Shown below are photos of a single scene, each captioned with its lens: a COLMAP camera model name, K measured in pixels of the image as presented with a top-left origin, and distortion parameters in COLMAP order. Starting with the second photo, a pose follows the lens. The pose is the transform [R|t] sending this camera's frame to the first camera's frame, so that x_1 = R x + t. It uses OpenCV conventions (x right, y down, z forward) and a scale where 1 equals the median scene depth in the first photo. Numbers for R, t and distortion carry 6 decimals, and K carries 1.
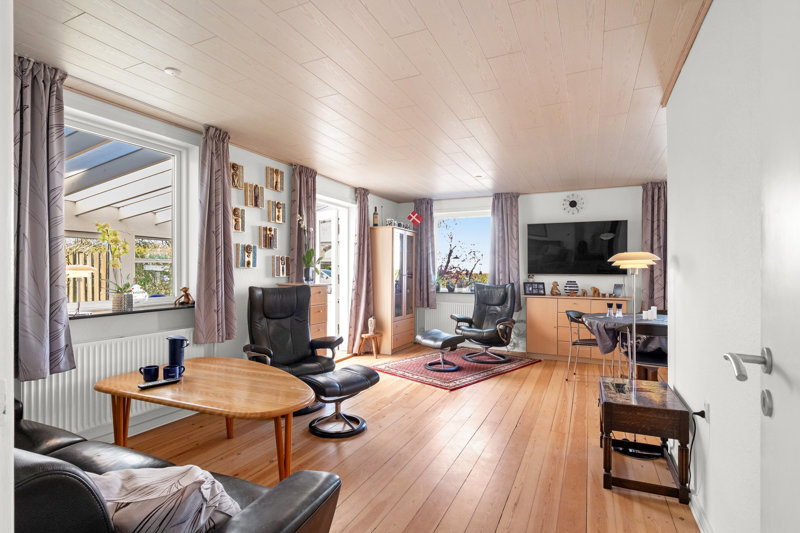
lens RADIAL K [[418.2, 0, 400.0], [0, 418.2, 266.5], [0, 0, 1]] dist [-0.001023, 0.000106]
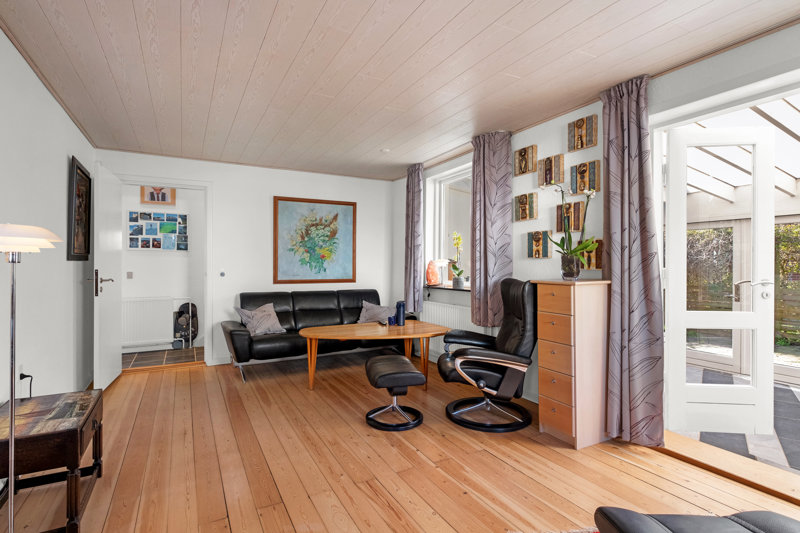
lens RADIAL K [[422.6, 0, 400.0], [0, 422.6, 266.5], [0, 0, 1]] dist [0.002171, 0.000481]
pose [[-0.623800, -0.002293, -0.781580, 0.334599], [0.003912, 0.999974, -0.006056, 0.016119], [0.781574, -0.006836, -0.623775, 0.877414]]
